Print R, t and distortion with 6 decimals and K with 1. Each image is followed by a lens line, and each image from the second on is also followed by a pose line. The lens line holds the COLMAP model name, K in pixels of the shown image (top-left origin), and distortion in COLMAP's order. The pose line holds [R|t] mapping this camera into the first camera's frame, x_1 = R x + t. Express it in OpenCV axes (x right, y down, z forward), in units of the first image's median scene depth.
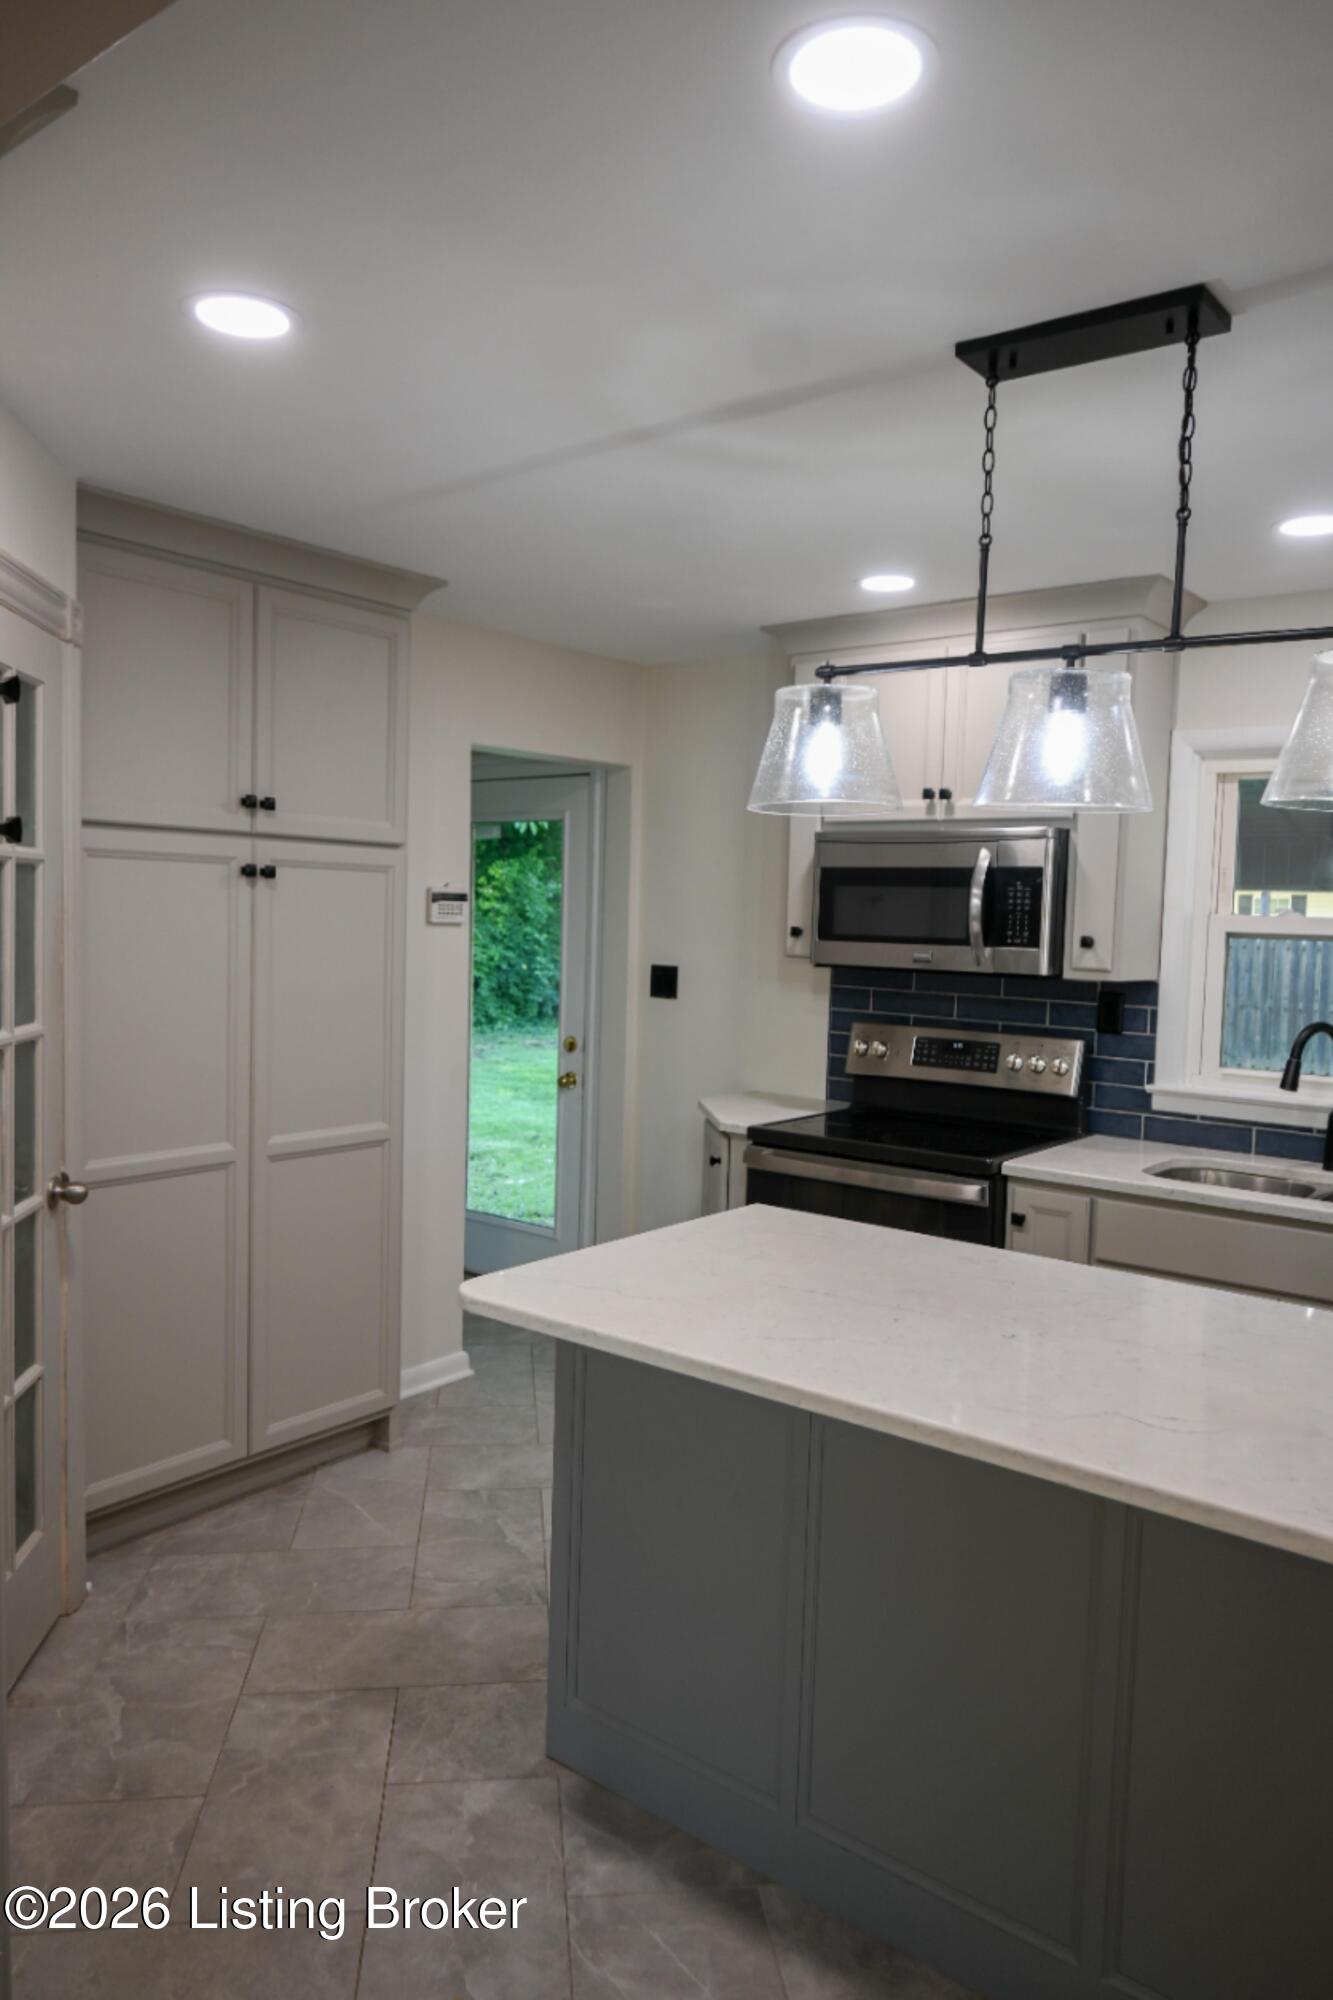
lens RADIAL K [[1372.6, 0, 665.2], [0, 1372.6, 989.2], [0, 0, 1]] dist [0.017366, -0.020139]
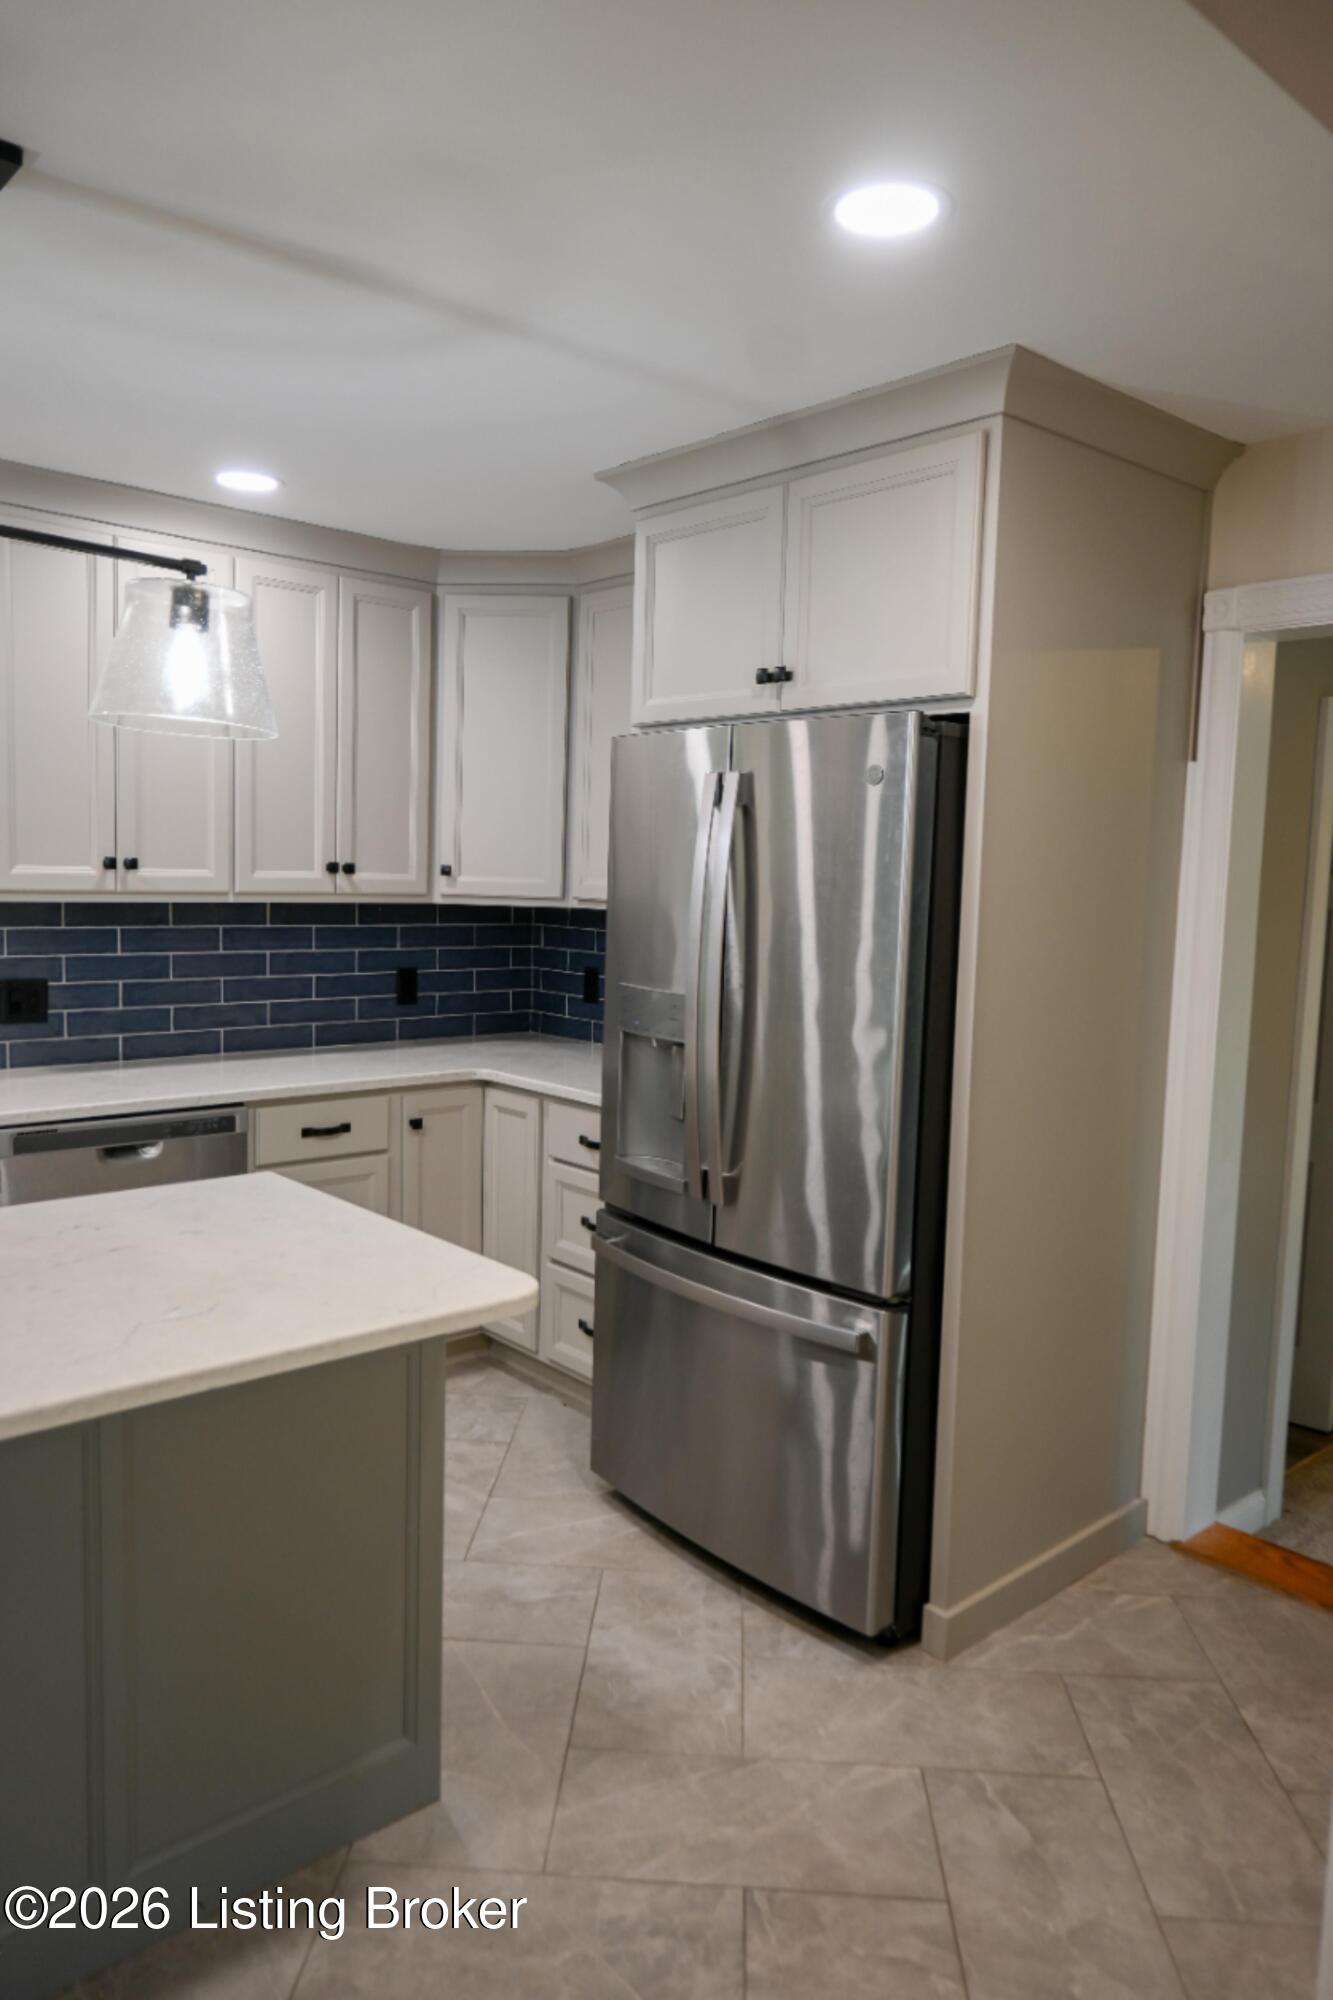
lens RADIAL K [[1372.6, 0, 654.0], [0, 1372.6, 1012.0], [0, 0, 1]] dist [0.017366, -0.020139]
pose [[0.168811, -0.135183, 0.976334, -0.728394], [0.034967, 0.990748, 0.131133, -0.058089], [-0.985028, 0.012002, 0.171976, 0.579310]]
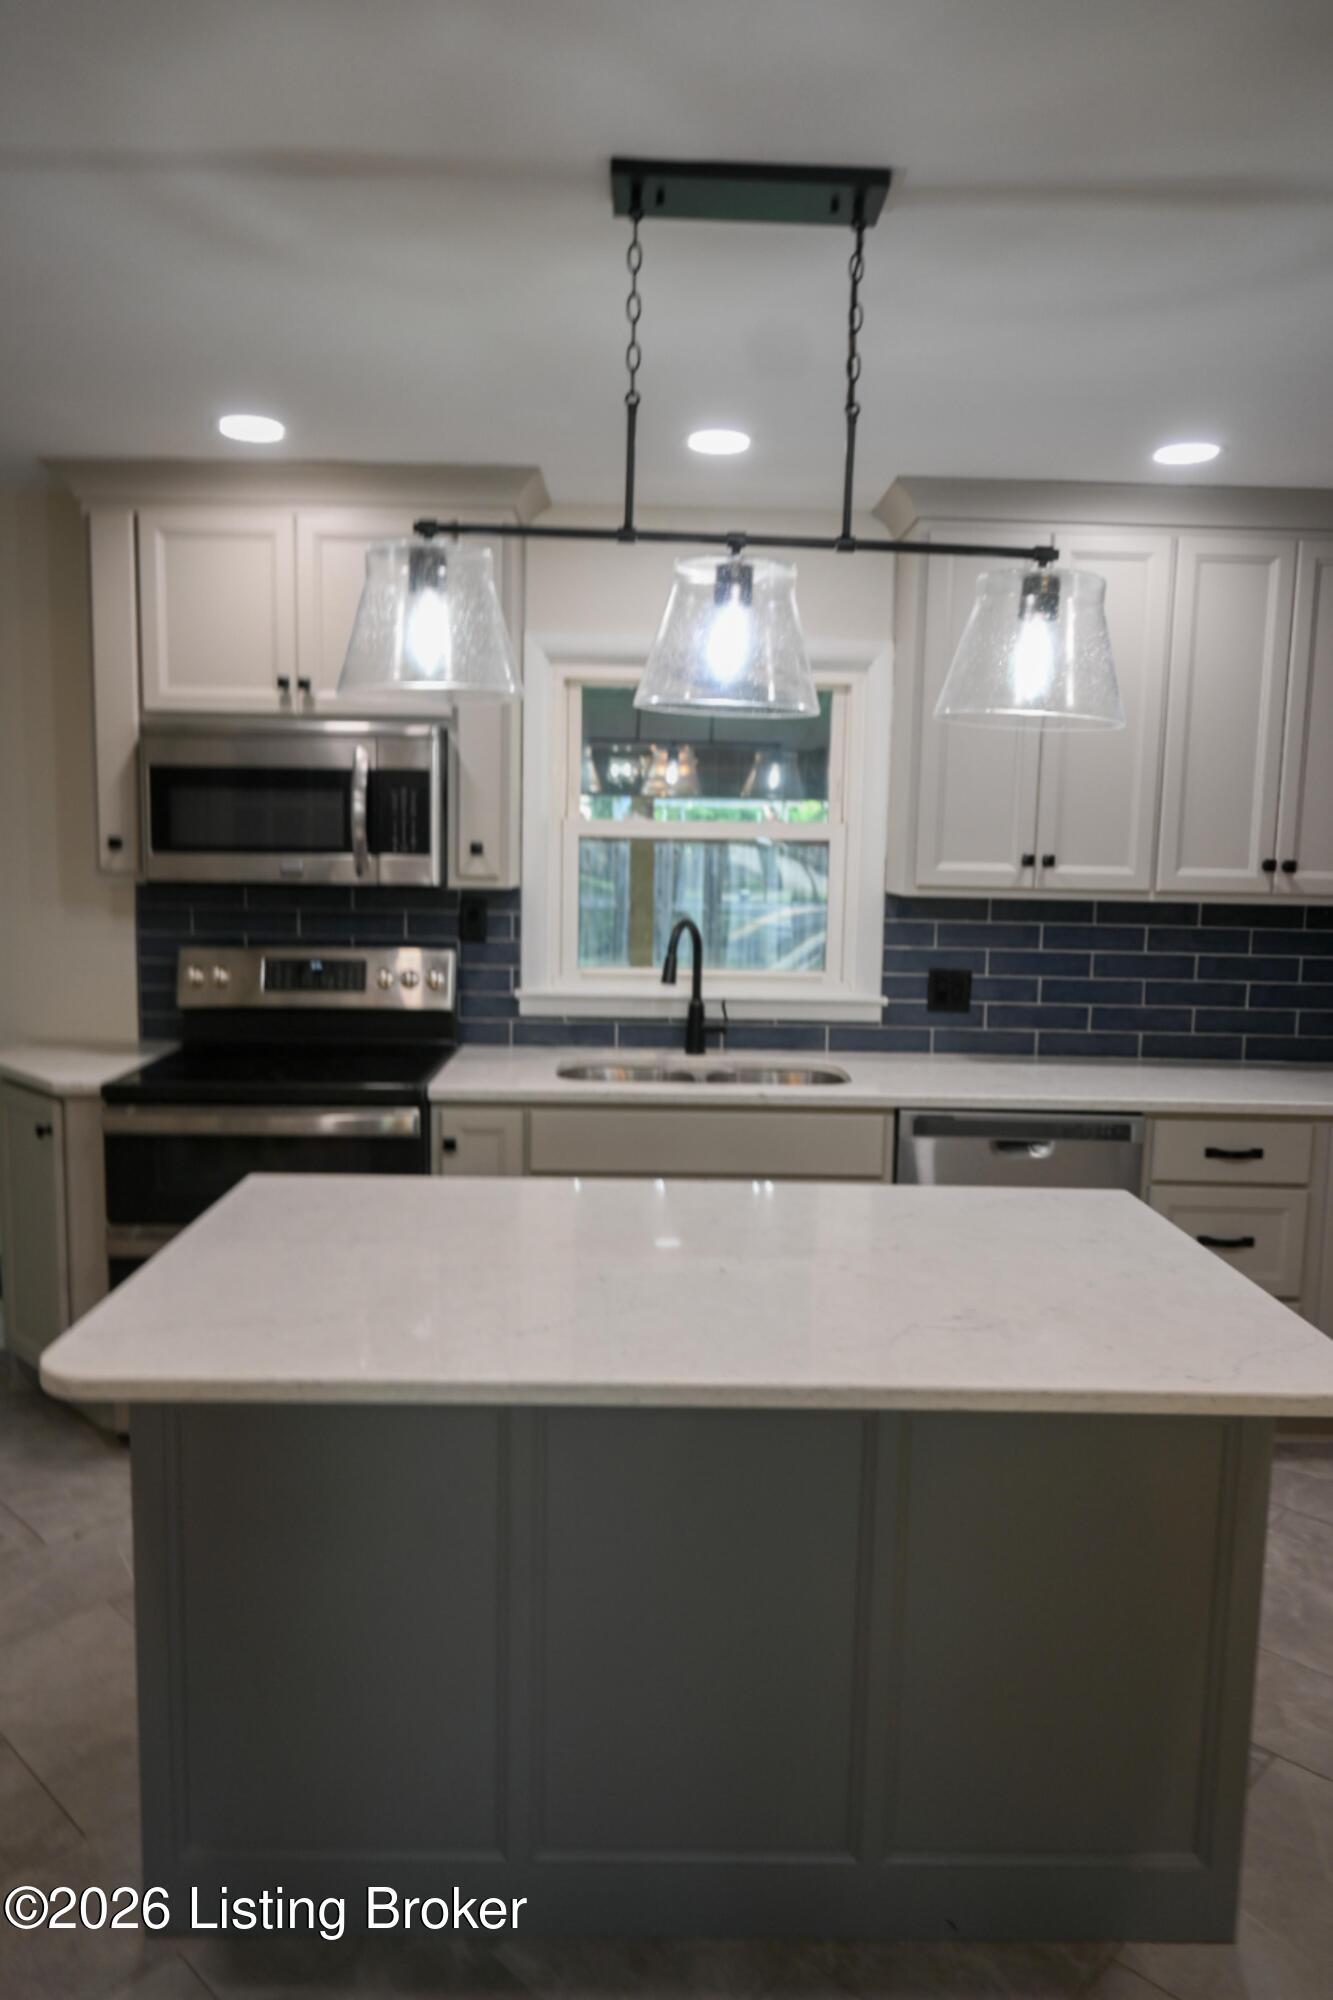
lens RADIAL K [[1372.6, 0, 666.5], [0, 1372.6, 988.3], [0, 0, 1]] dist [0.017366, -0.020139]
pose [[0.773751, -0.085892, 0.627640, -0.196716], [0.041043, 0.995481, 0.085634, -0.013502], [-0.632159, -0.040499, 0.773780, 0.164028]]
